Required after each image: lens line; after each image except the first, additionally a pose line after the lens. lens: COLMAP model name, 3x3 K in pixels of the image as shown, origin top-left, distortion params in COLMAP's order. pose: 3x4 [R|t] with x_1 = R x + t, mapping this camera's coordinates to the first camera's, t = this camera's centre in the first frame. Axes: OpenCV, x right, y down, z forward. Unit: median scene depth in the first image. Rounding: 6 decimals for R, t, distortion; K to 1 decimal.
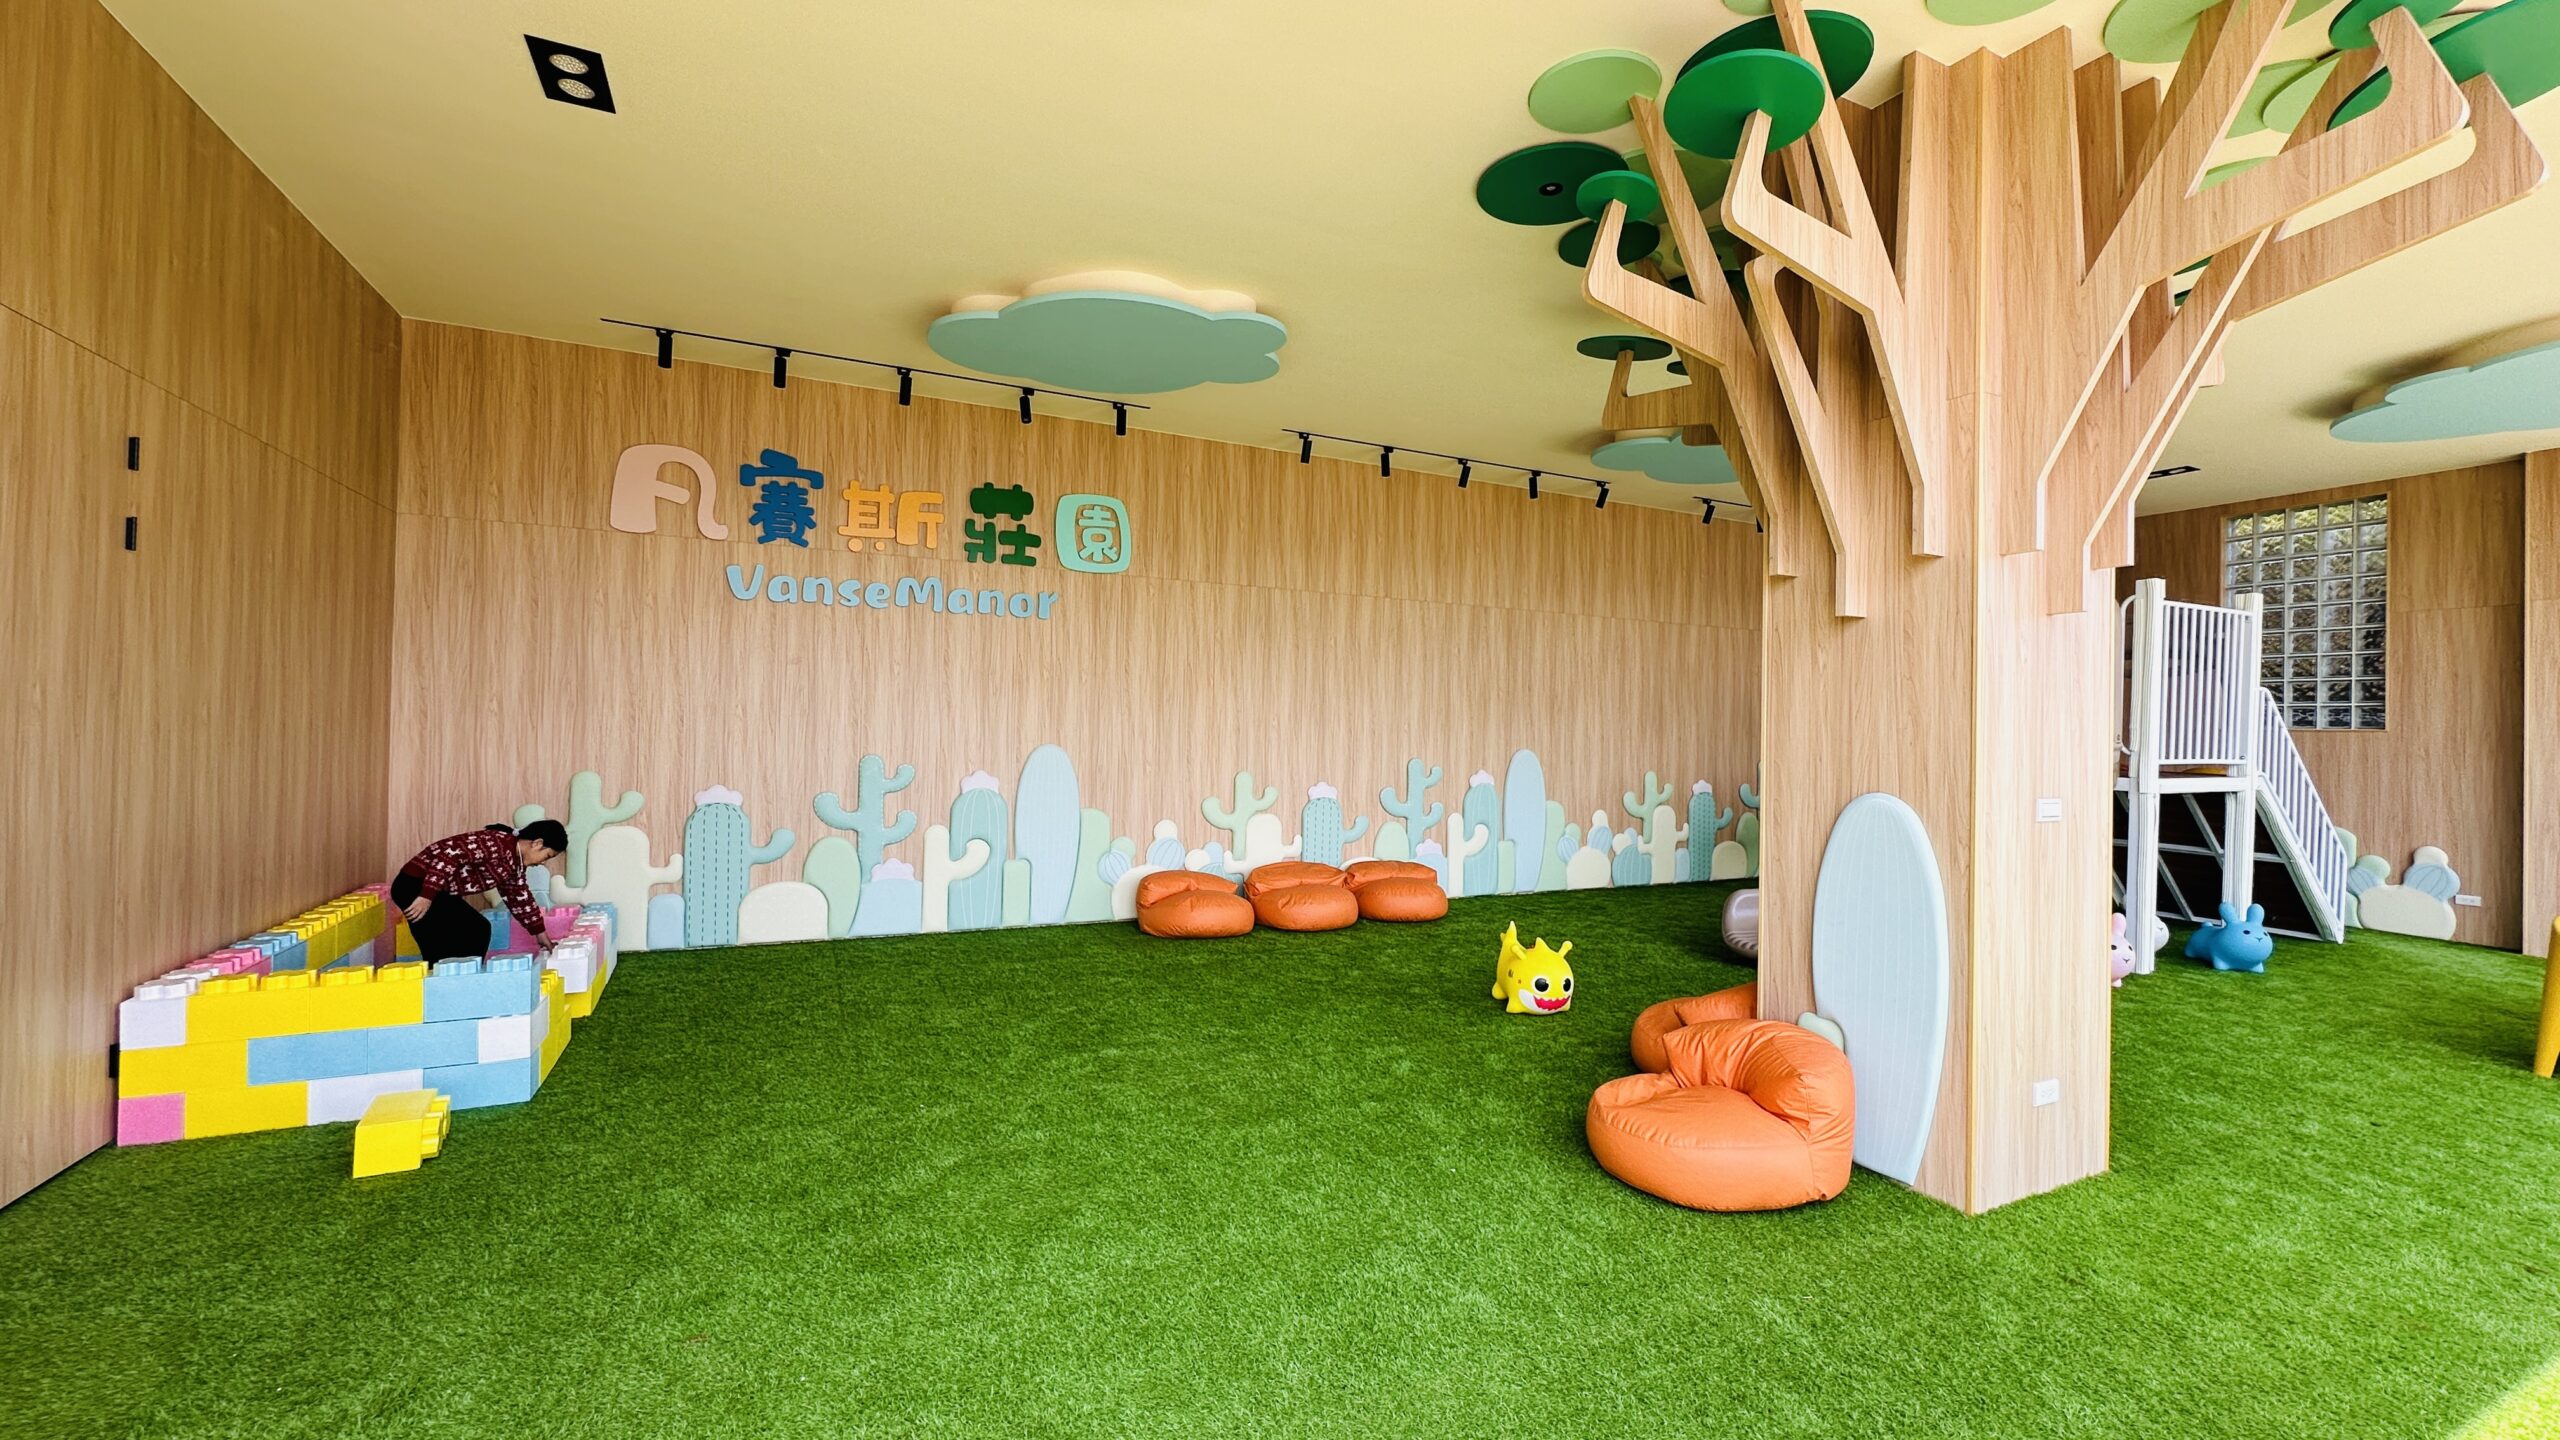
lens RADIAL K [[1023.8, 0, 1284.6], [0, 1023.8, 717.1], [0, 0, 1]] dist [0.001402, 0.000233]
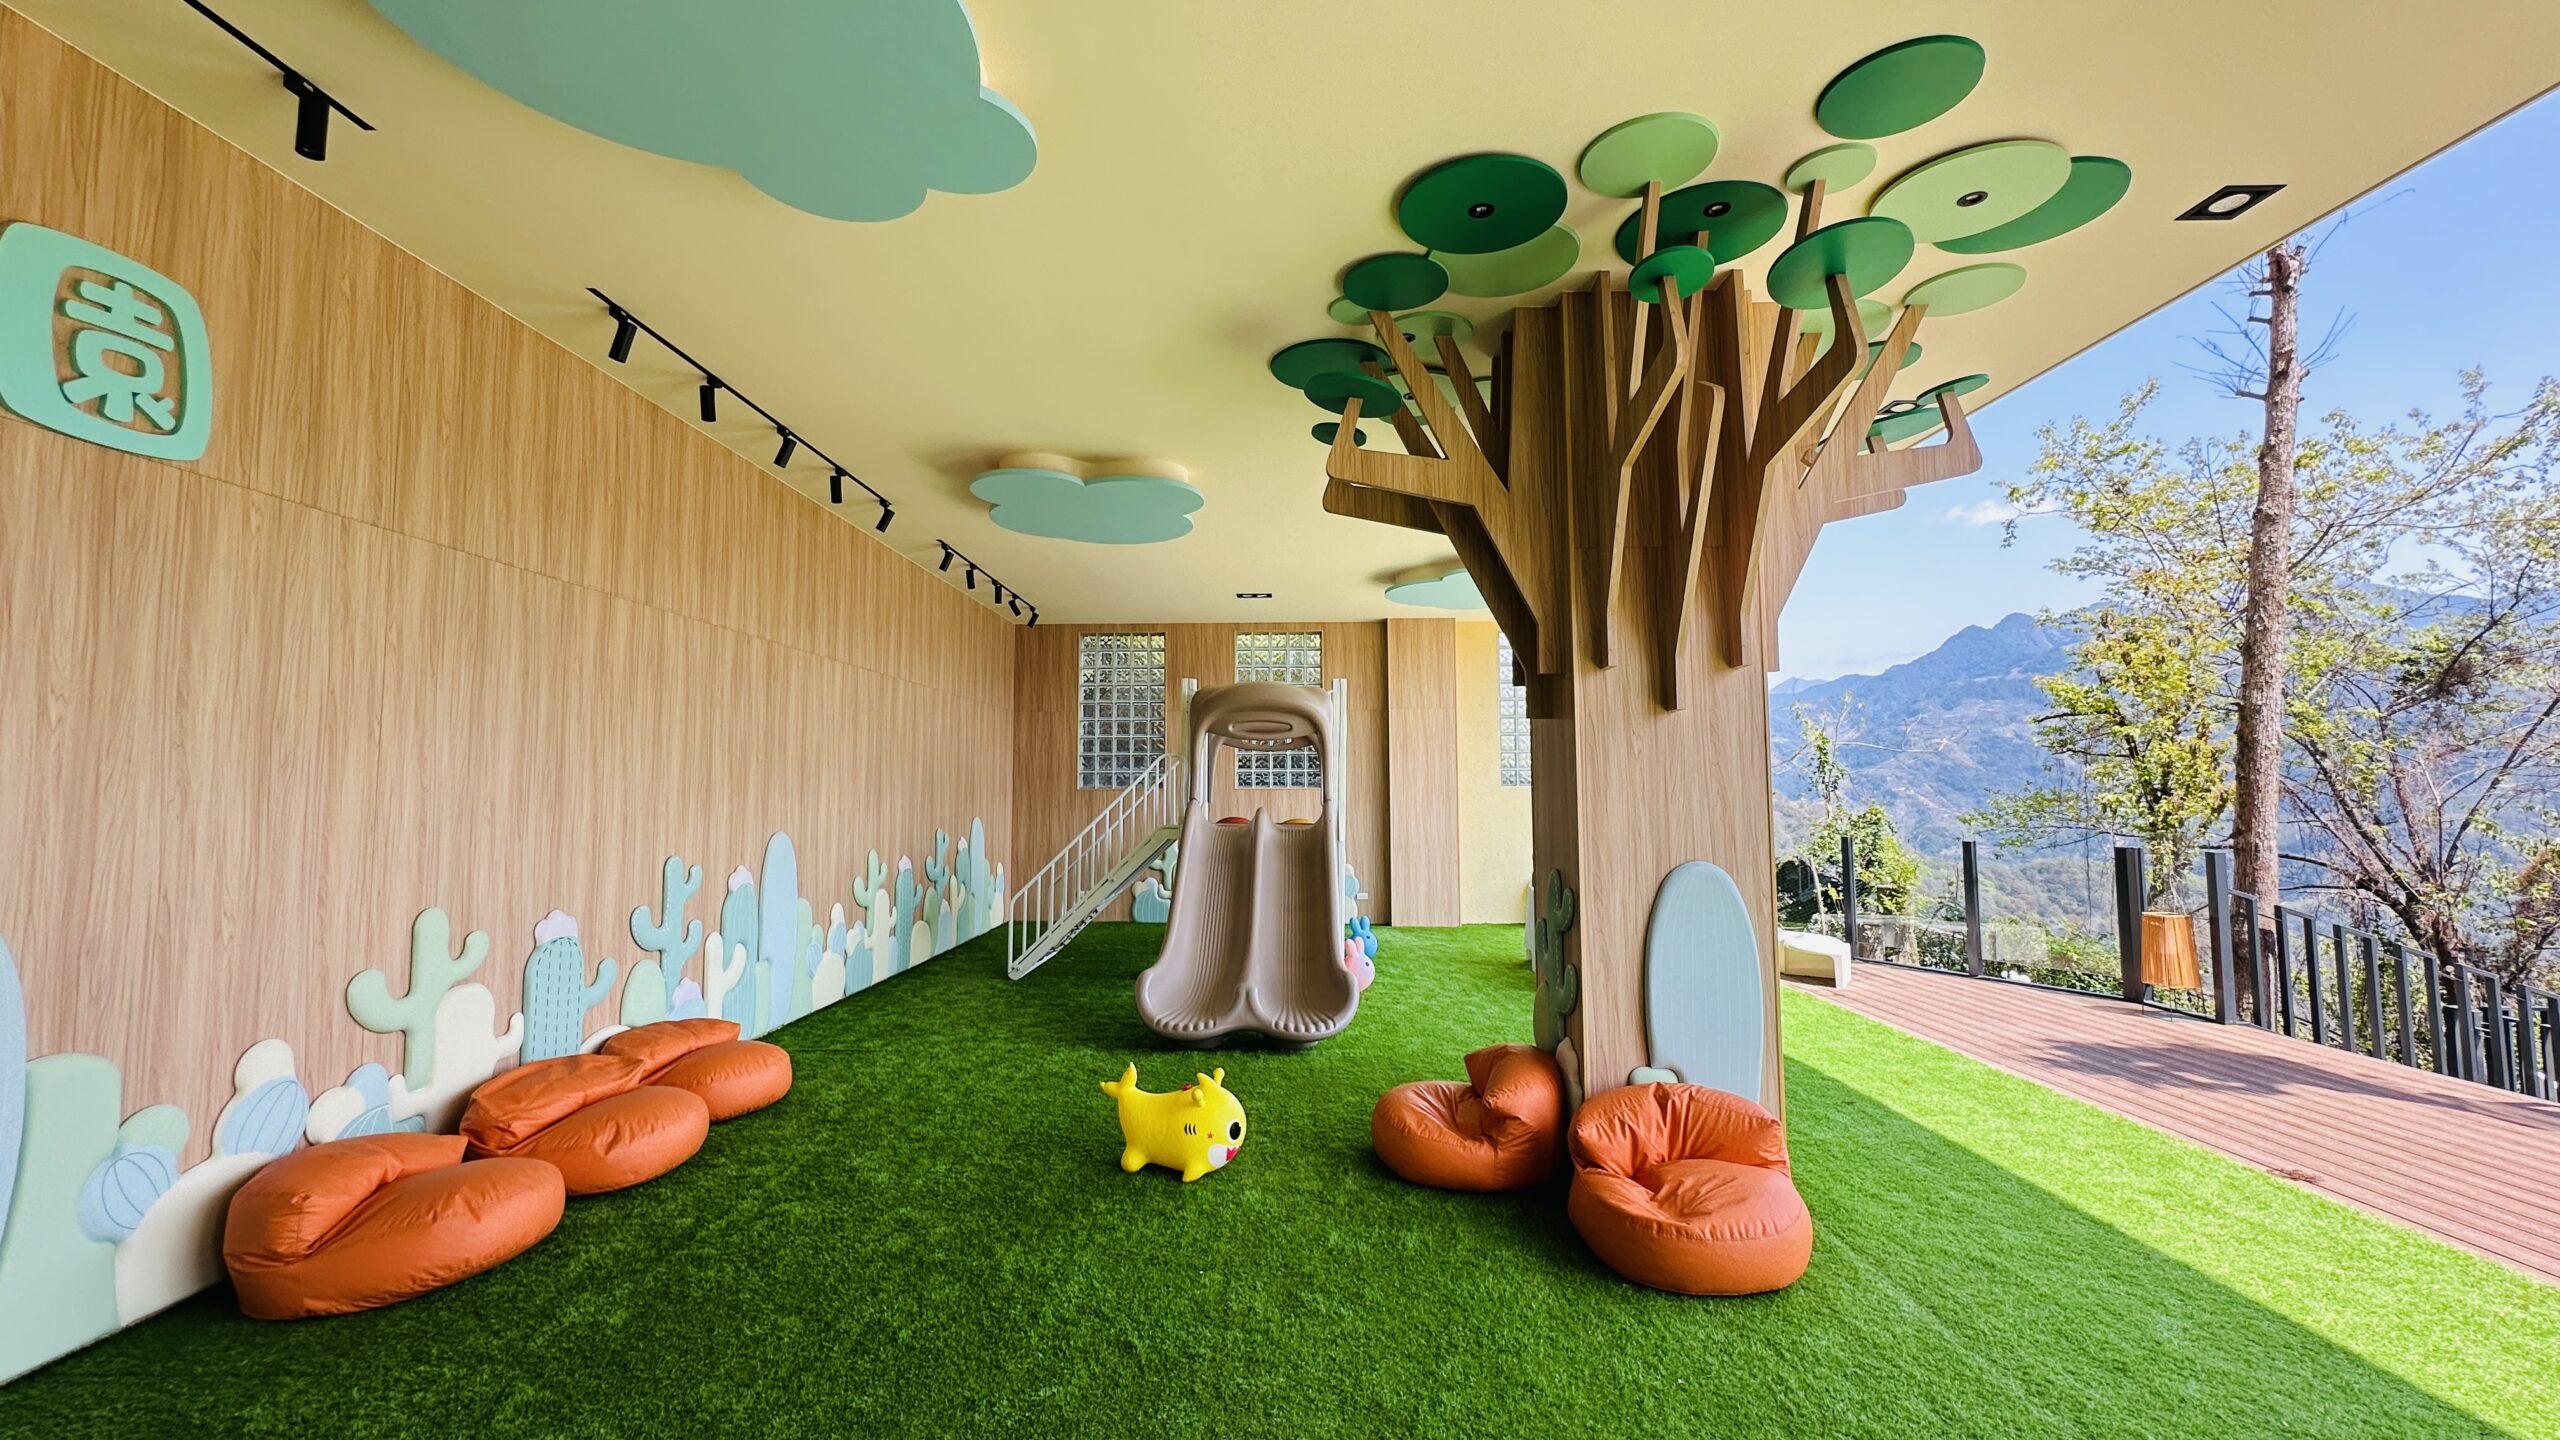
lens RADIAL K [[1023.8, 0, 1284.6], [0, 1023.8, 717.1], [0, 0, 1]] dist [0.001402, 0.000233]
pose [[0.450996, 0.045034, 0.891389, -0.311285], [0.002994, 0.998644, -0.051967, -0.014196], [-0.892521, 0.026105, 0.450250, 0.397137]]
